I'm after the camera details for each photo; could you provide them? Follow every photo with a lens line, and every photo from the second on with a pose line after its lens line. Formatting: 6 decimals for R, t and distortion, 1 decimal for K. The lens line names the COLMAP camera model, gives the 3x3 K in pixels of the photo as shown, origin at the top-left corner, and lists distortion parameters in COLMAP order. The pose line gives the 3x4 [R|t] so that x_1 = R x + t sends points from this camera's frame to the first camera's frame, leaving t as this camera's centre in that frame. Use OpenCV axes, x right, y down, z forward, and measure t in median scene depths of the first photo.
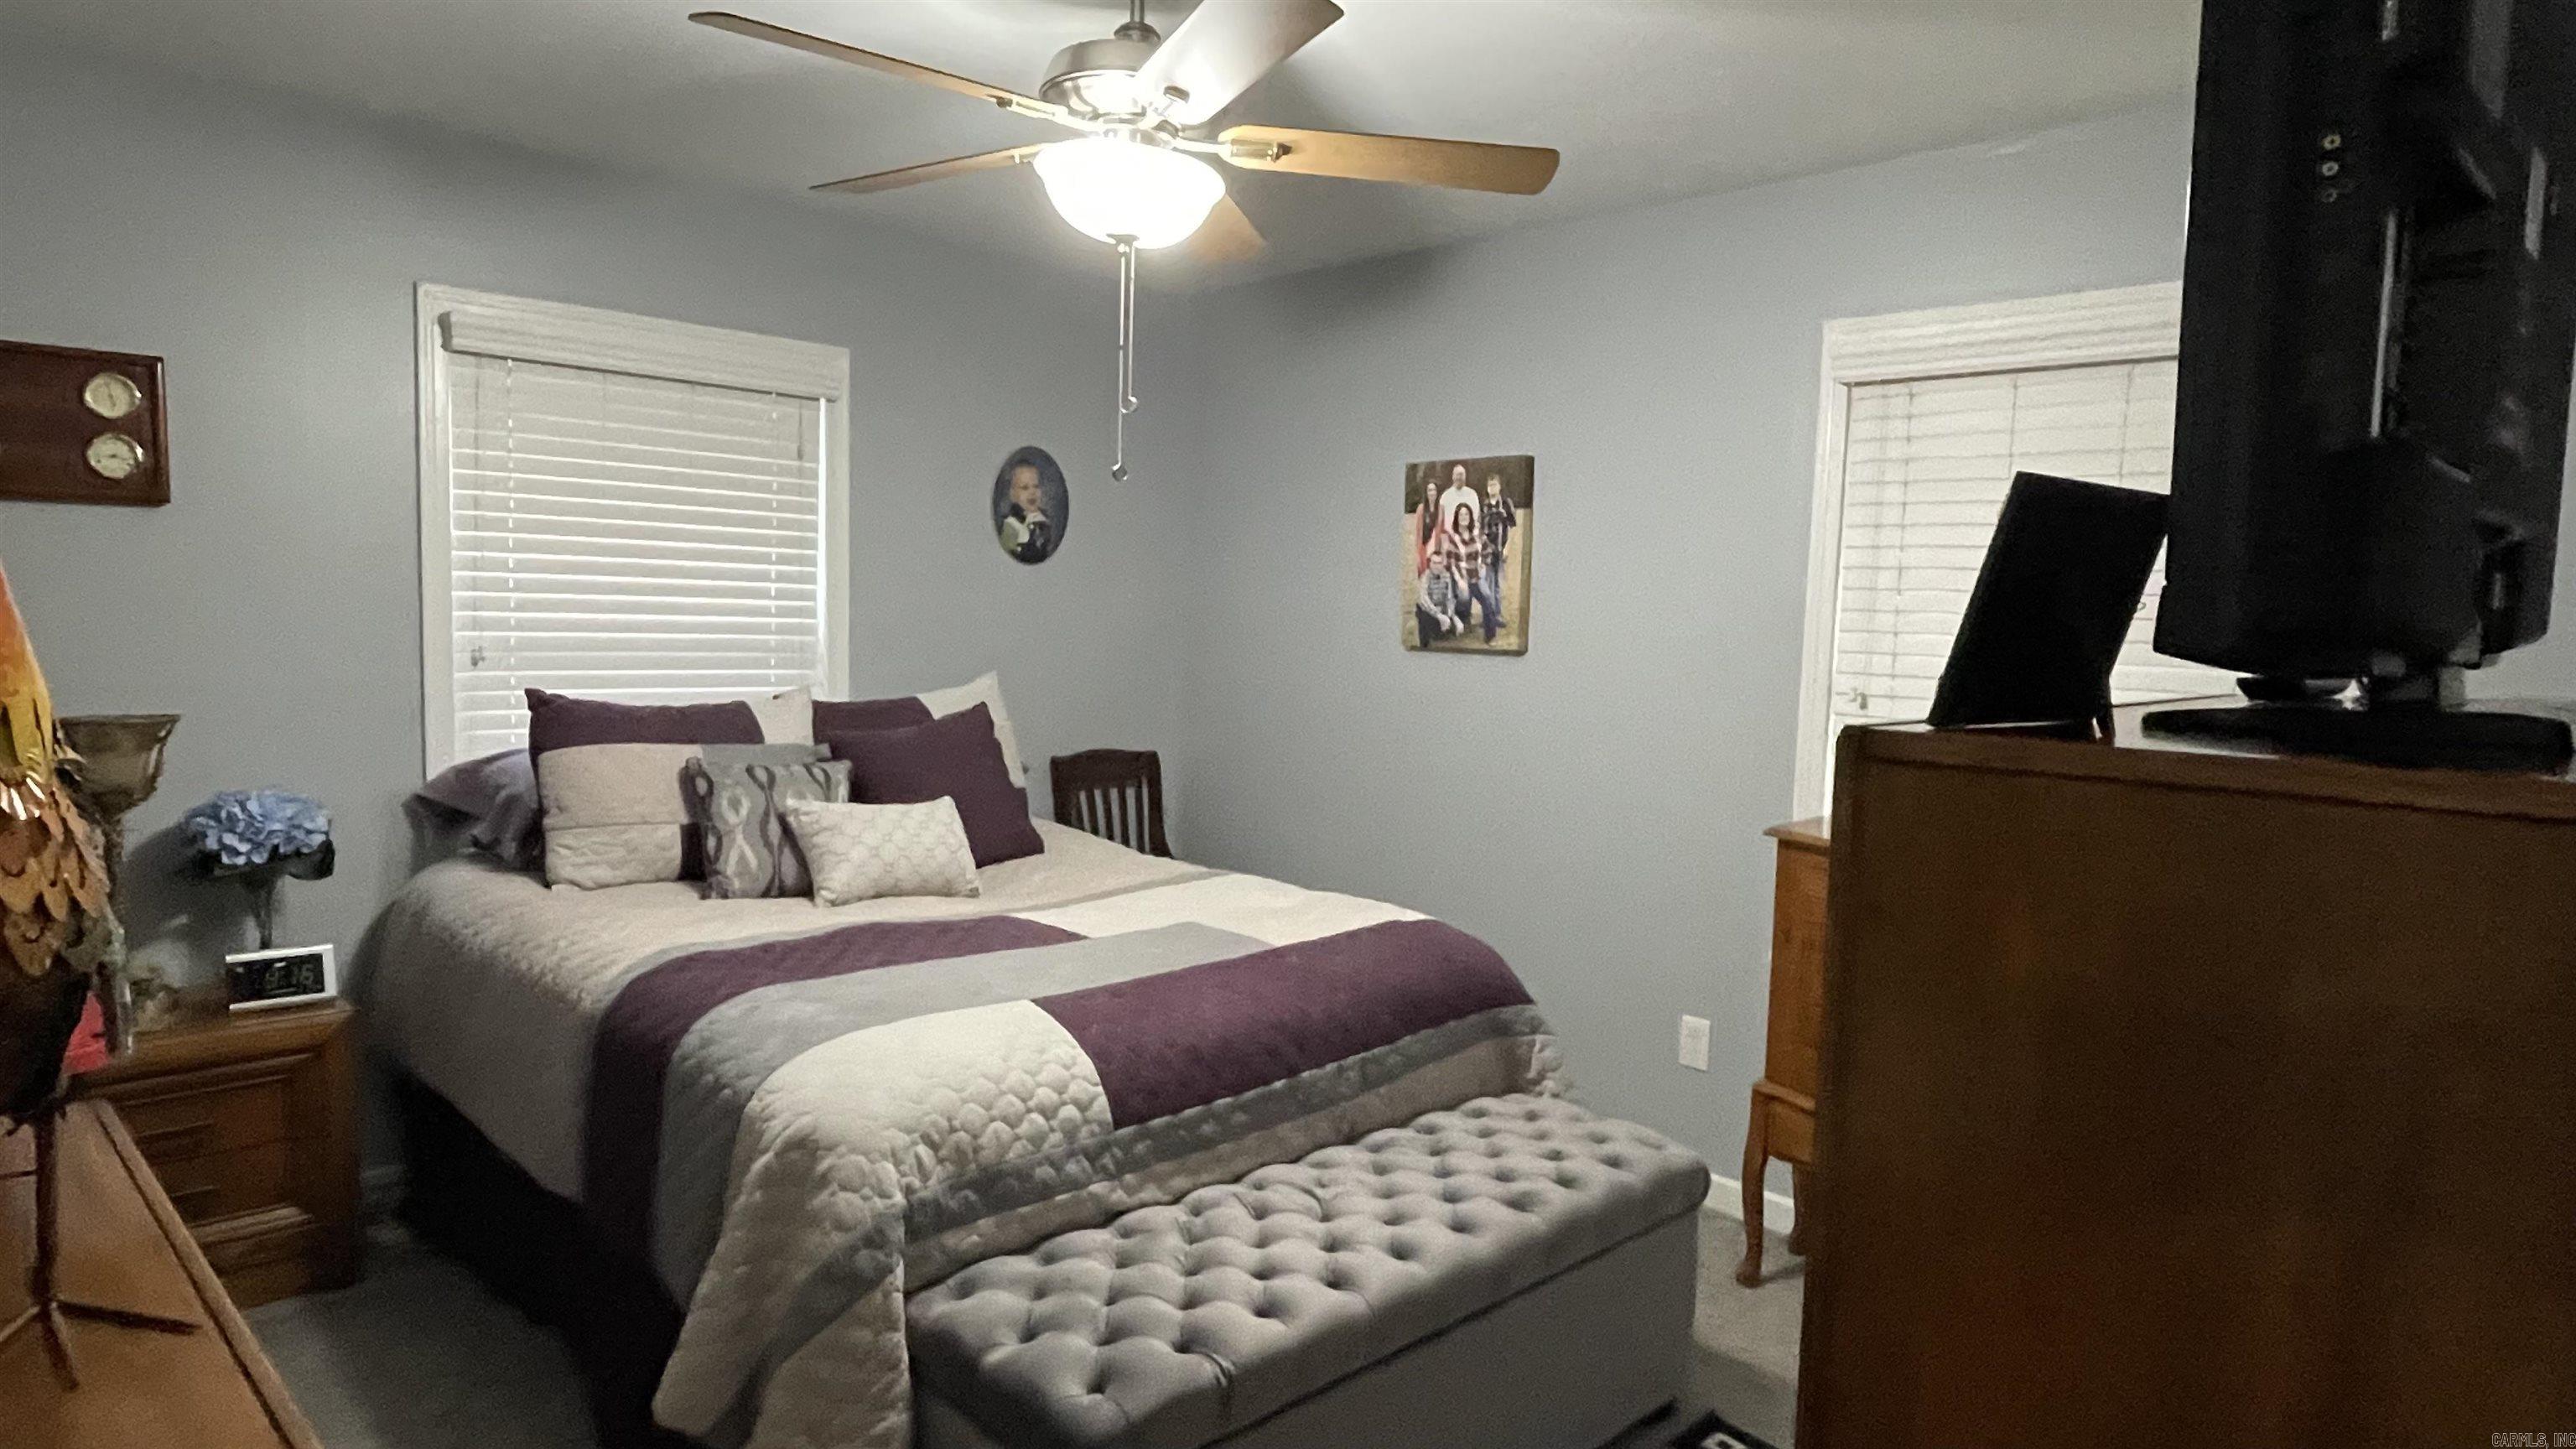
lens RADIAL K [[1494.1, 0, 1275.4], [0, 1494.1, 745.2], [0, 0, 1]] dist [0.003702, -0.015978]
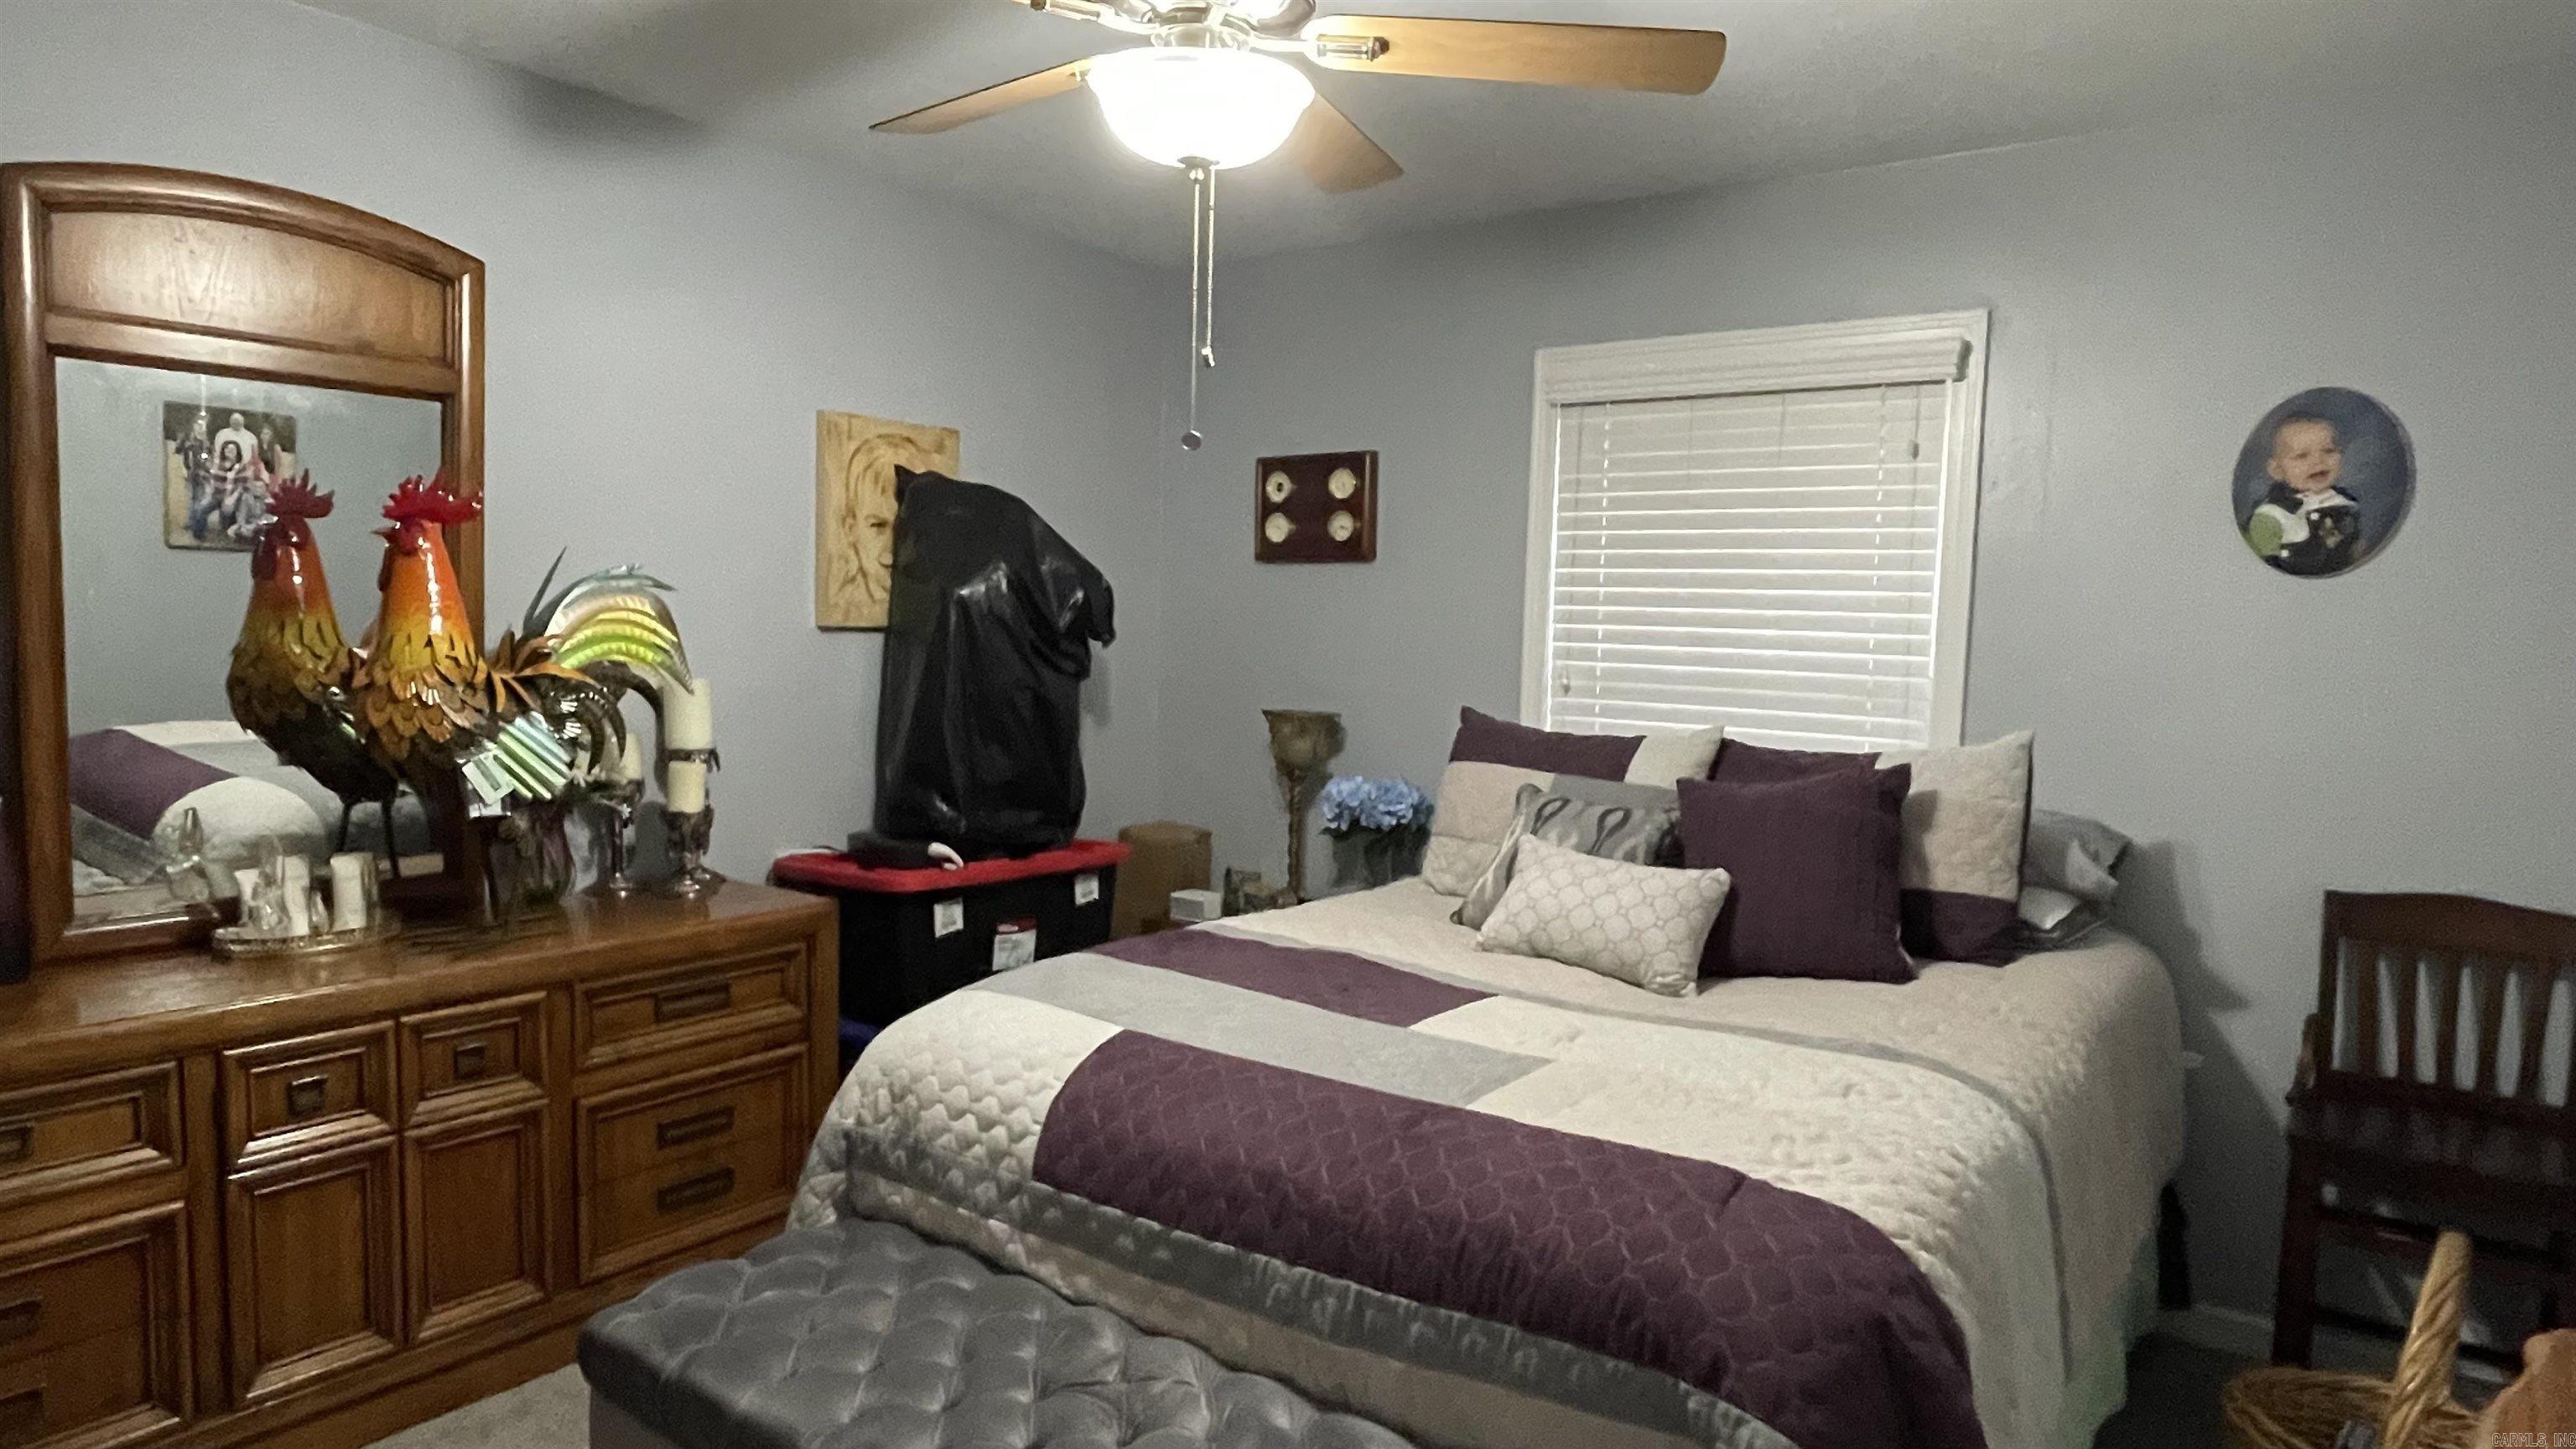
lens RADIAL K [[1494.1, 0, 1275.4], [0, 1494.1, 745.2], [0, 0, 1]] dist [0.003702, -0.015978]
pose [[0.149055, 0.056135, -0.987234, 0.591570], [-0.115402, 0.992552, 0.039014, -0.038982], [0.982072, 0.108113, 0.154423, 0.739486]]
